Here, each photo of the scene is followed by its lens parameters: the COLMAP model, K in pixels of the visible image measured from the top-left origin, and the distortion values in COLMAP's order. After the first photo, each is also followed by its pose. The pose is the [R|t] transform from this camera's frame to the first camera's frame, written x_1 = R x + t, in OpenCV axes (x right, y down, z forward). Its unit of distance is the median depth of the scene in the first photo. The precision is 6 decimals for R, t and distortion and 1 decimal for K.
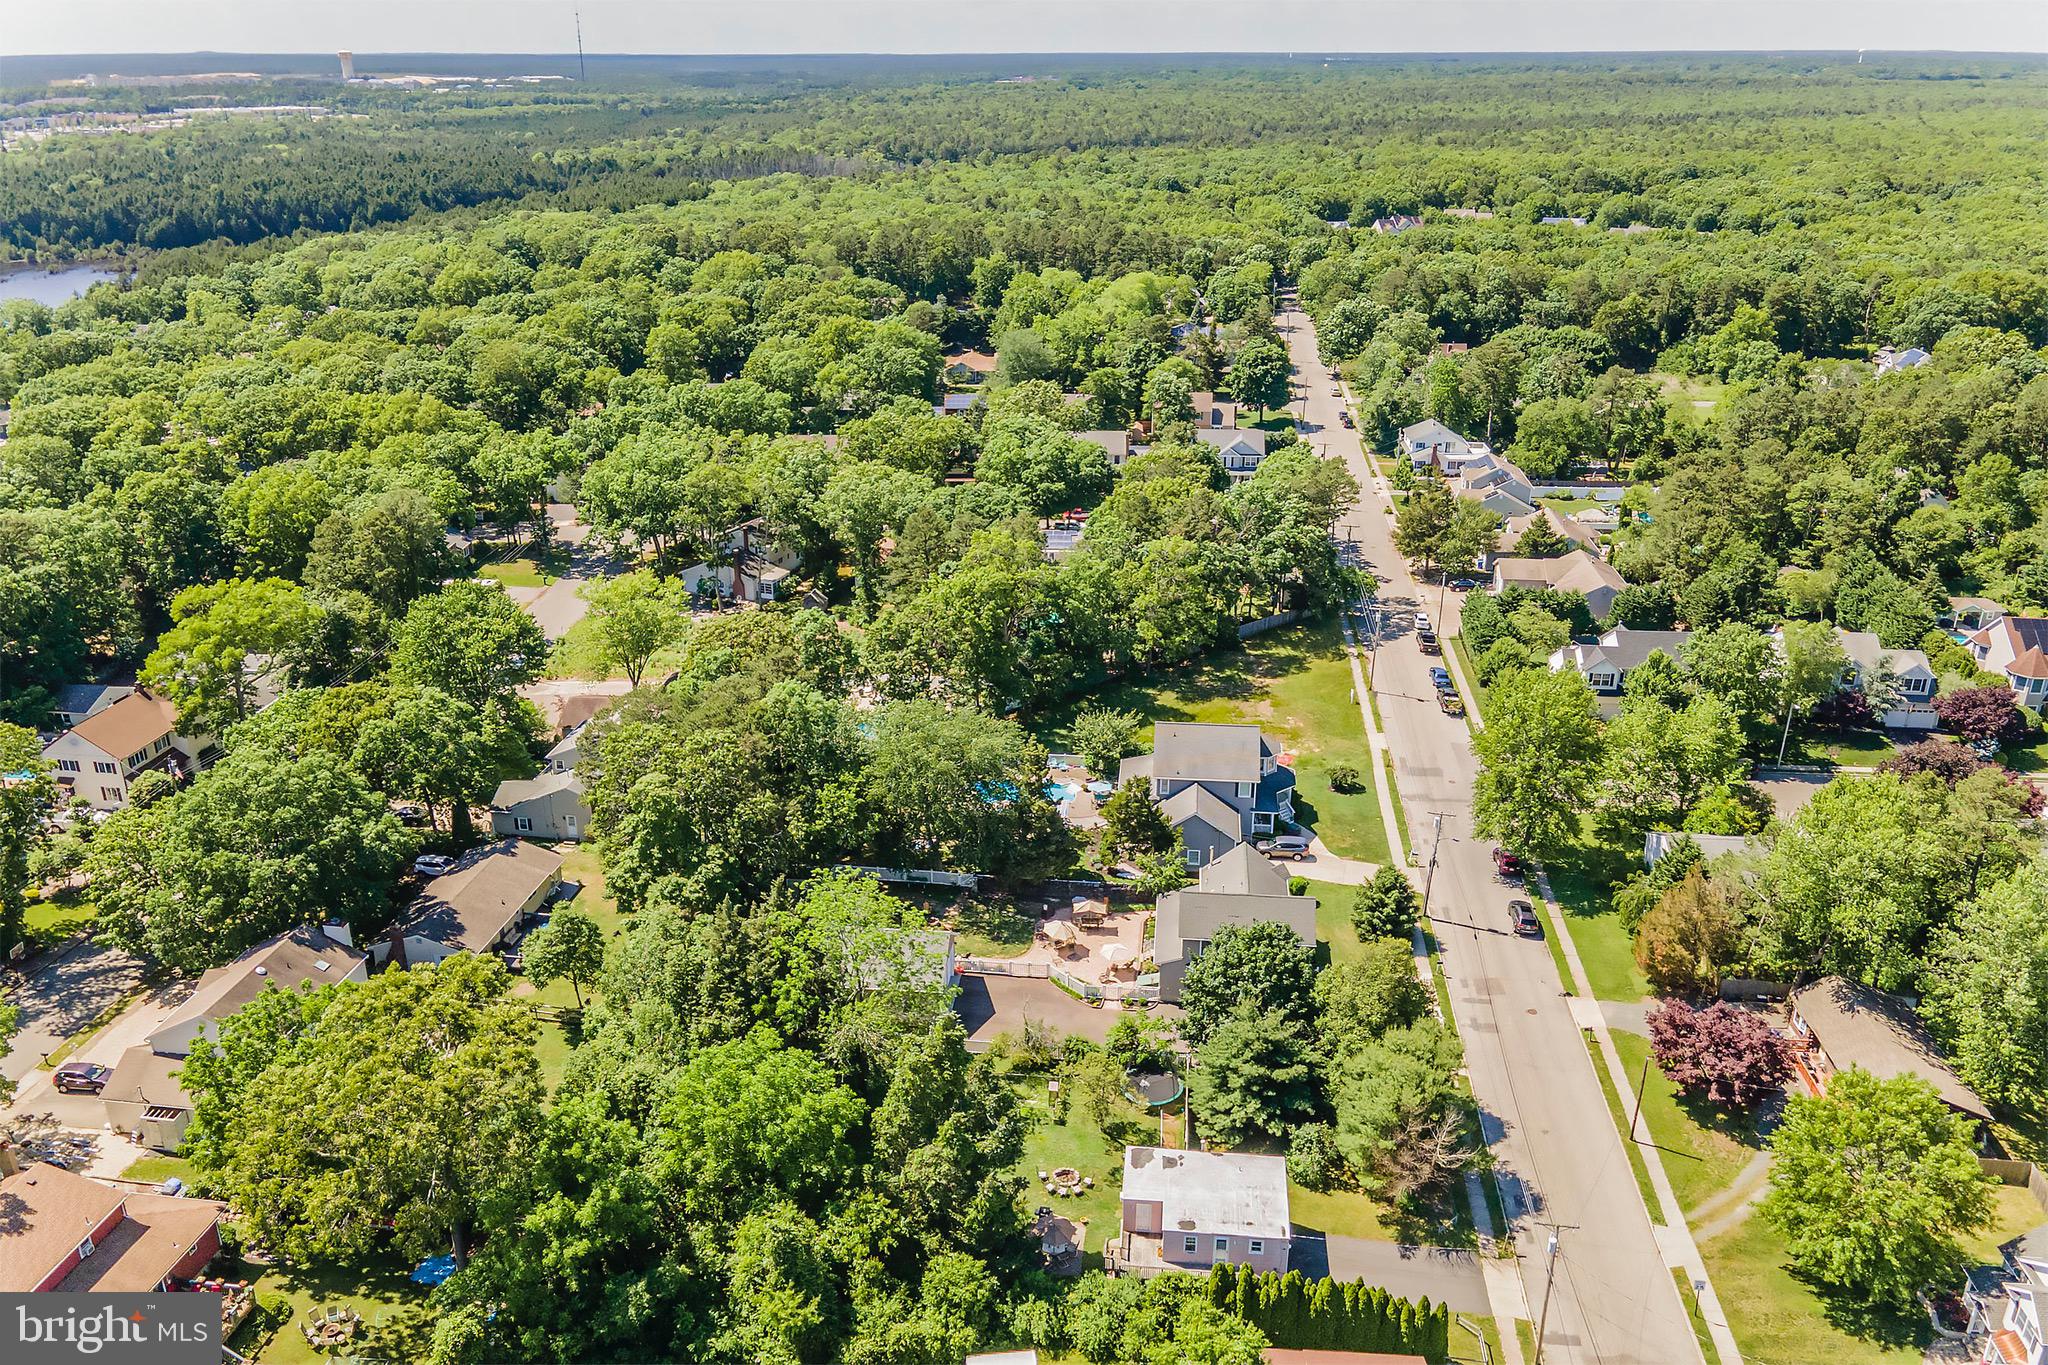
lens RADIAL K [[1534.1, 0, 1034.3], [0, 1534.1, 761.2], [0, 0, 1]] dist [-0.004887, 0.028160]
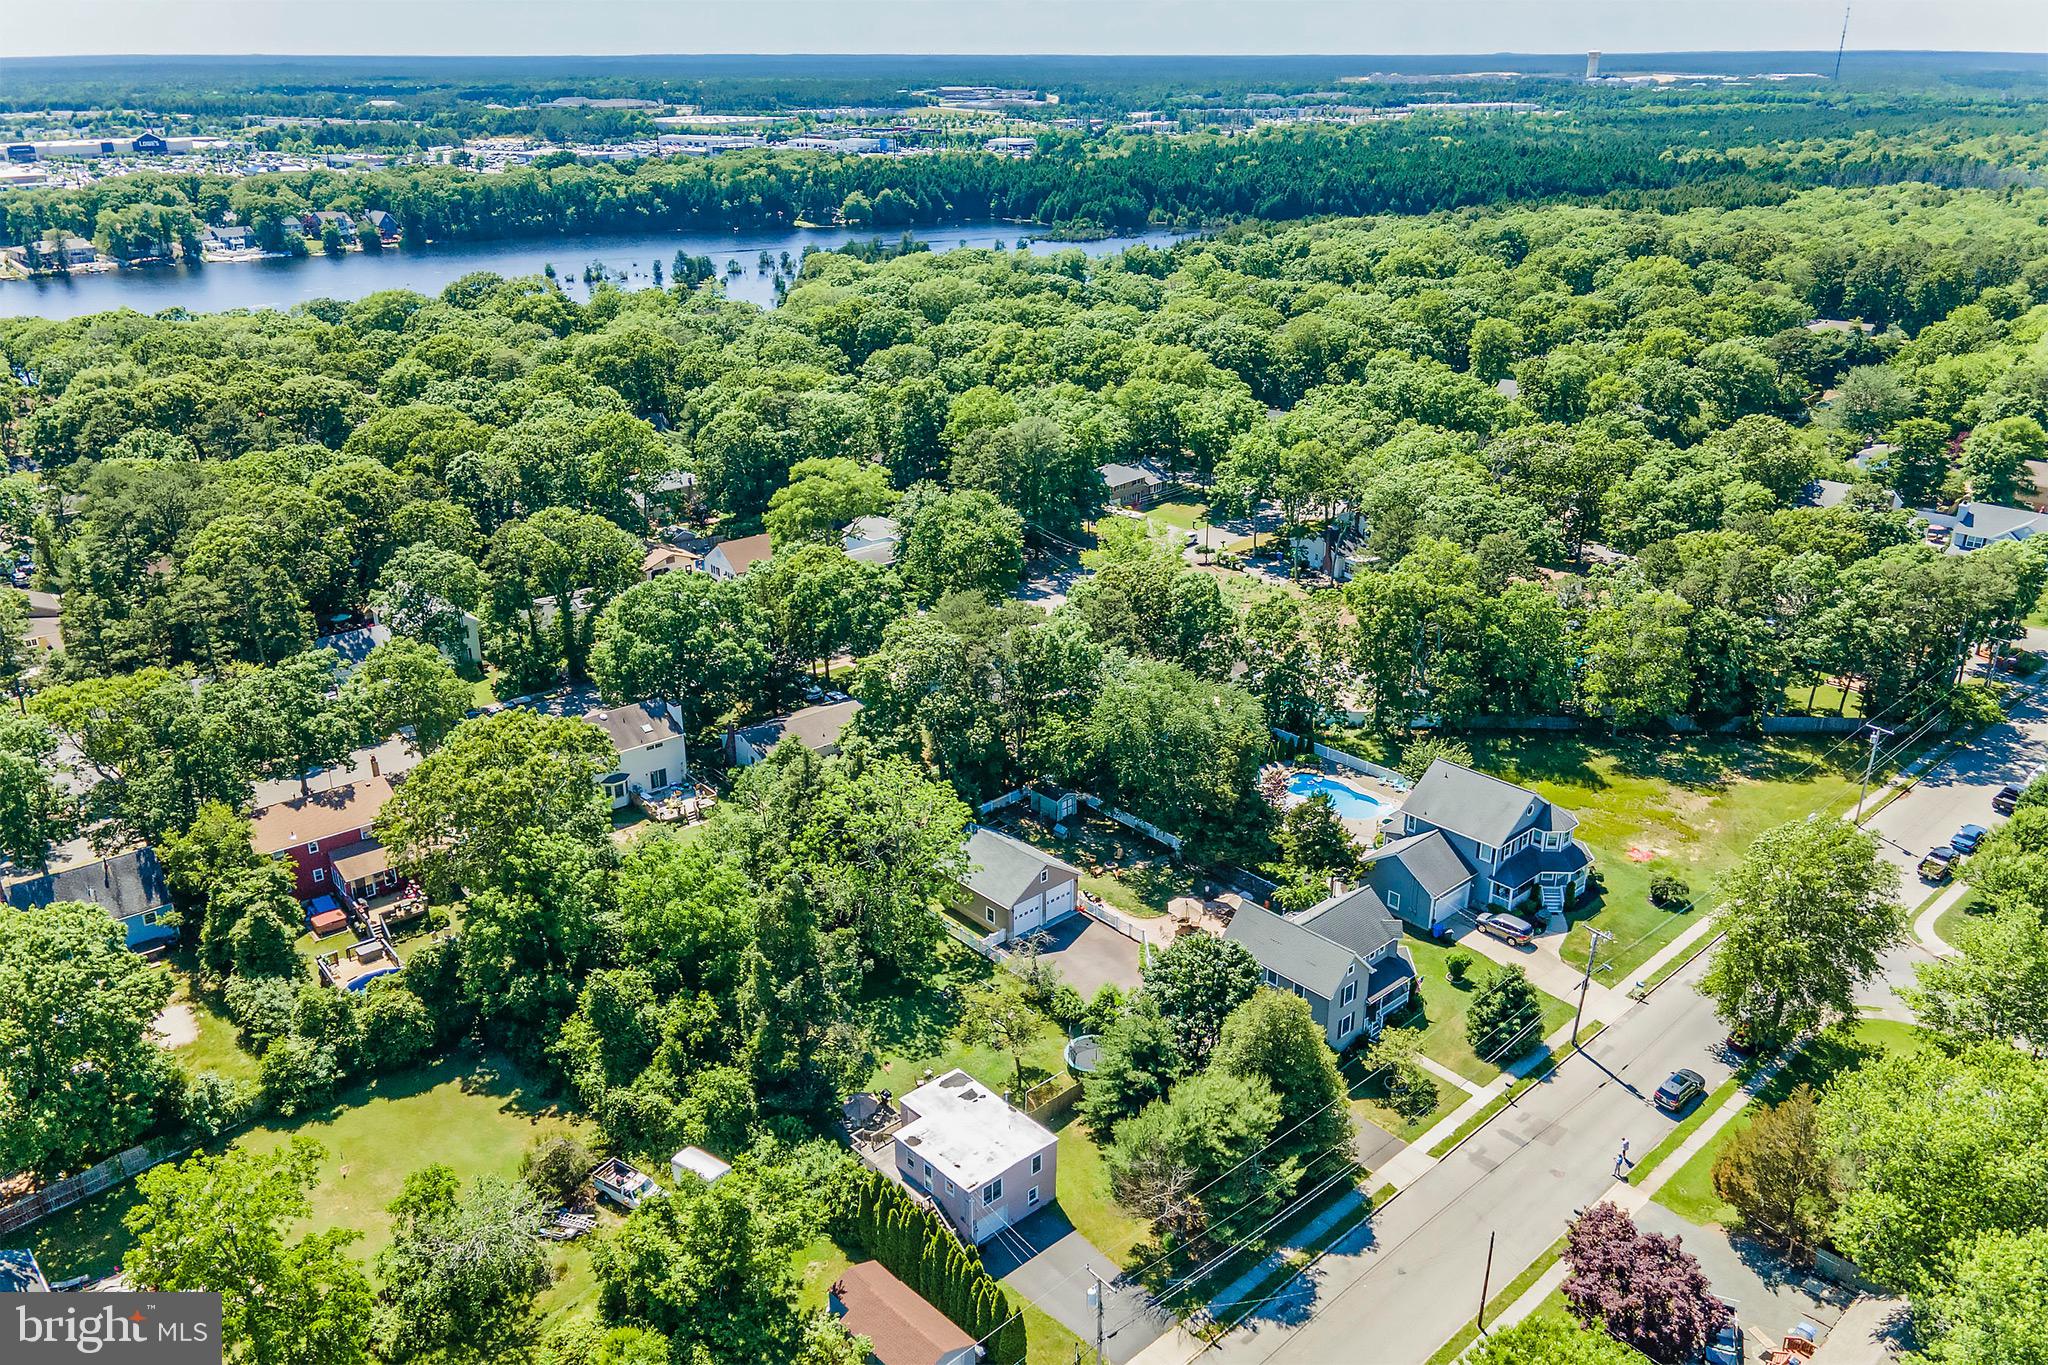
lens RADIAL K [[1534.1, 0, 1034.3], [0, 1534.1, 761.2], [0, 0, 1]] dist [-0.004887, 0.028160]
pose [[0.756110, 0.275381, -0.593686, 0.356281], [-0.275046, 0.956869, 0.093549, -0.033830], [0.593841, 0.092558, 0.799241, 0.092638]]
